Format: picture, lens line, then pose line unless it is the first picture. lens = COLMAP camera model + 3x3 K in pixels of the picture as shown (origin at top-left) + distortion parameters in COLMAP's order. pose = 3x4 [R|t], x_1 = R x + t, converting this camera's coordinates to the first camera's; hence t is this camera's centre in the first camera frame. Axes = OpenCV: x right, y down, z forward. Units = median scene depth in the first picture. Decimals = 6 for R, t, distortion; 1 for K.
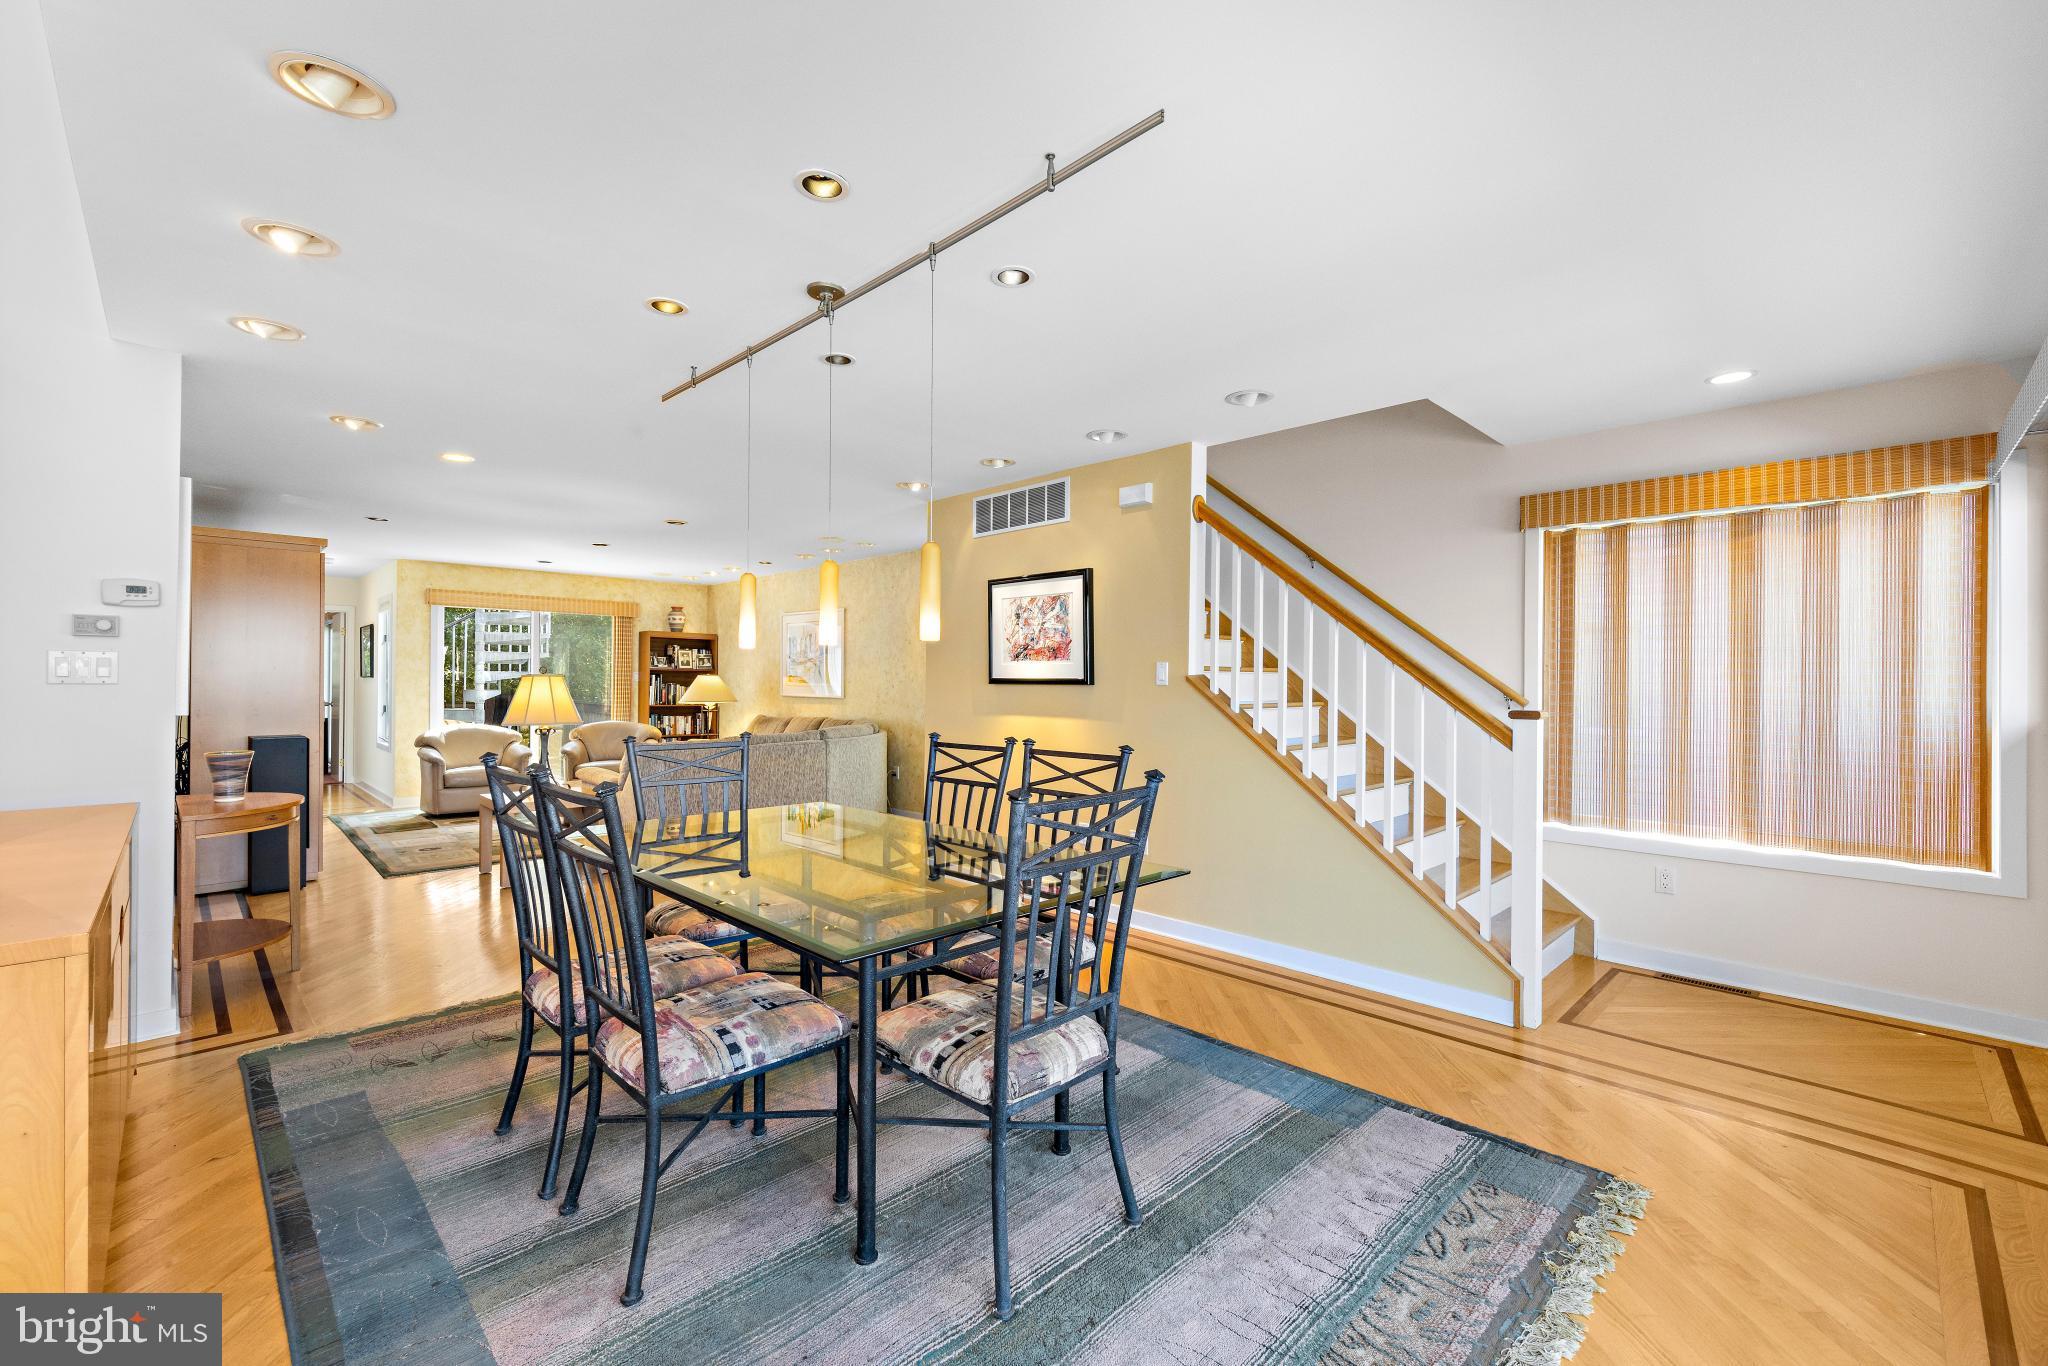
lens RADIAL K [[847.2, 0, 1029.2], [0, 847.2, 680.0], [0, 0, 1]] dist [0.002159, -0.000196]
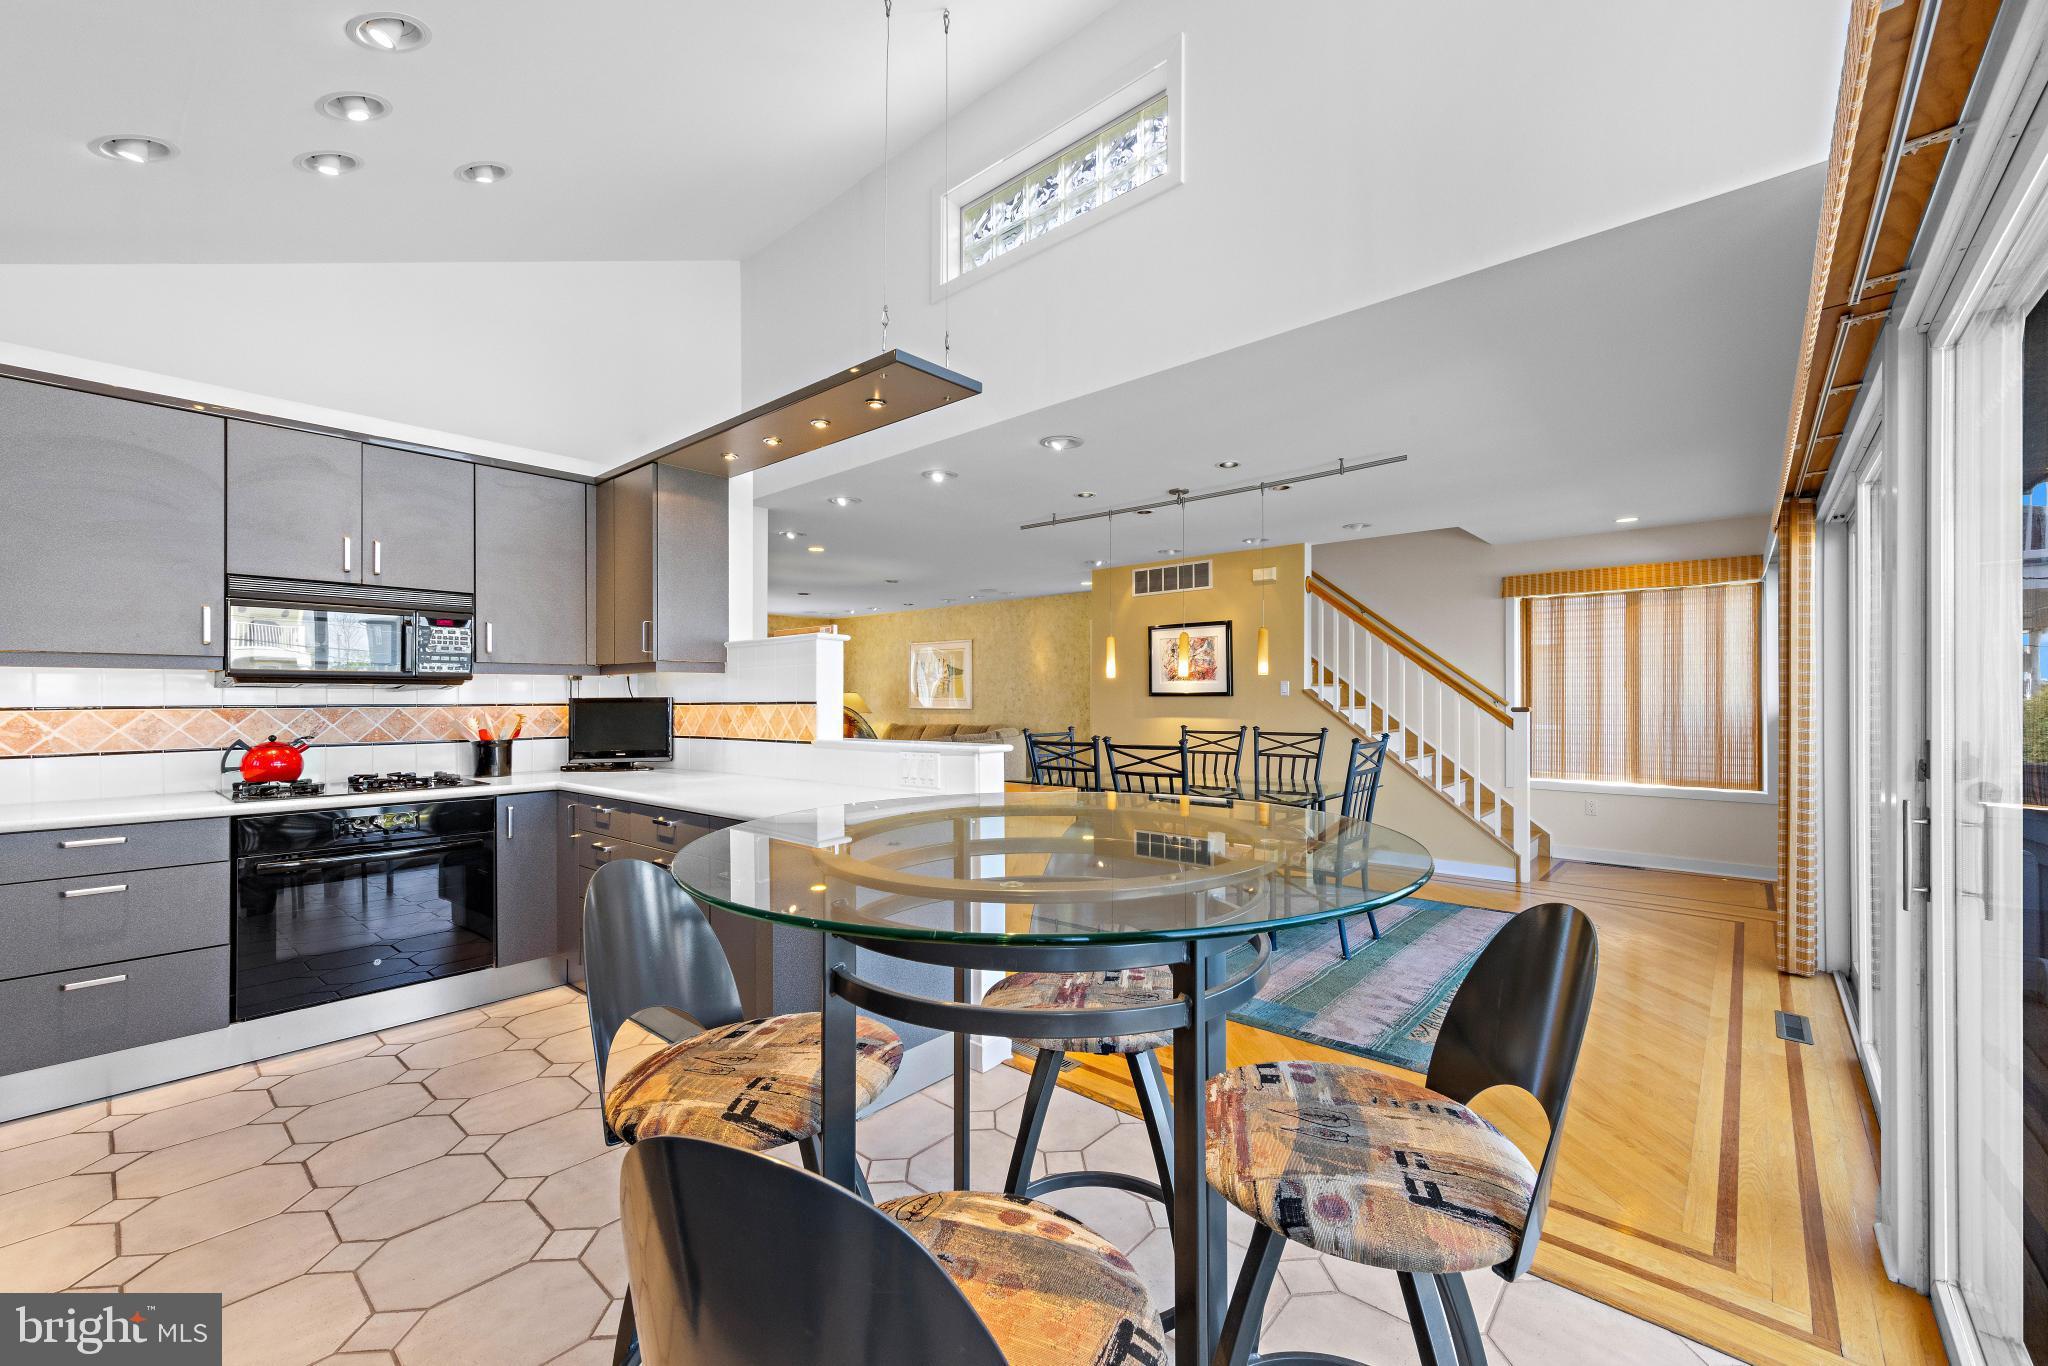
lens RADIAL K [[811.2, 0, 1031.0], [0, 811.2, 695.1], [0, 0, 1]] dist [0.000329, 0.000050]
pose [[0.997845, -0.010972, 0.064695, -0.179594], [0.010828, 0.999938, 0.002576, -0.001832], [-0.064719, -0.001870, 0.997902, -0.207983]]
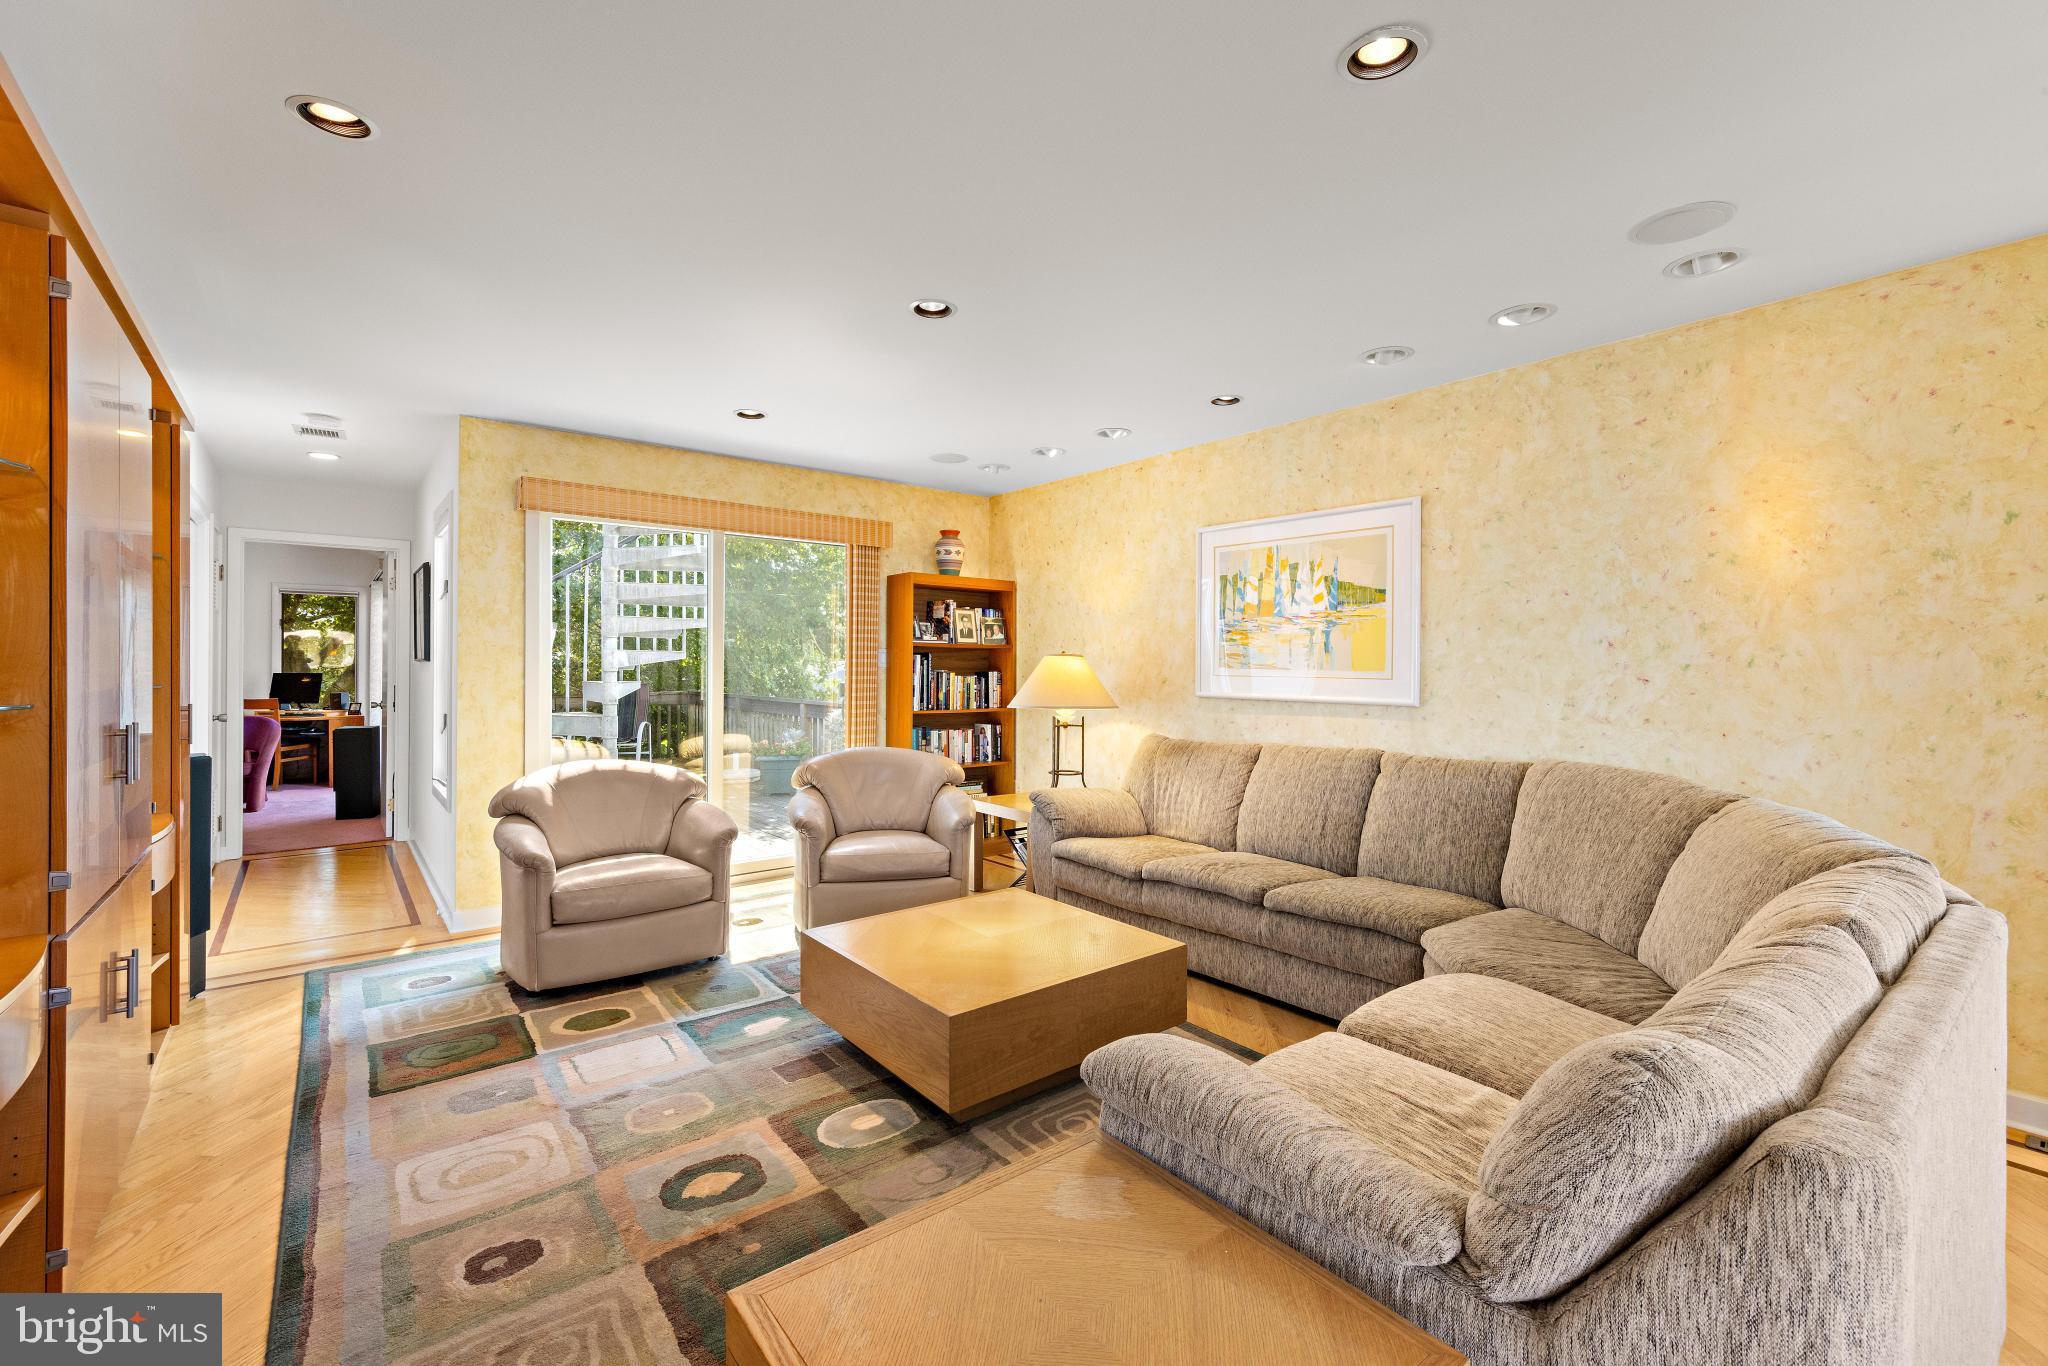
lens RADIAL K [[865.6, 0, 1028.6], [0, 865.6, 669.4], [0, 0, 1]] dist [0.001278, 0.000114]
pose [[0.994678, -0.001566, -0.103020, -0.319457], [0.002328, 0.999971, 0.007274, -0.000569], [0.103006, -0.007475, 0.994653, 0.465360]]
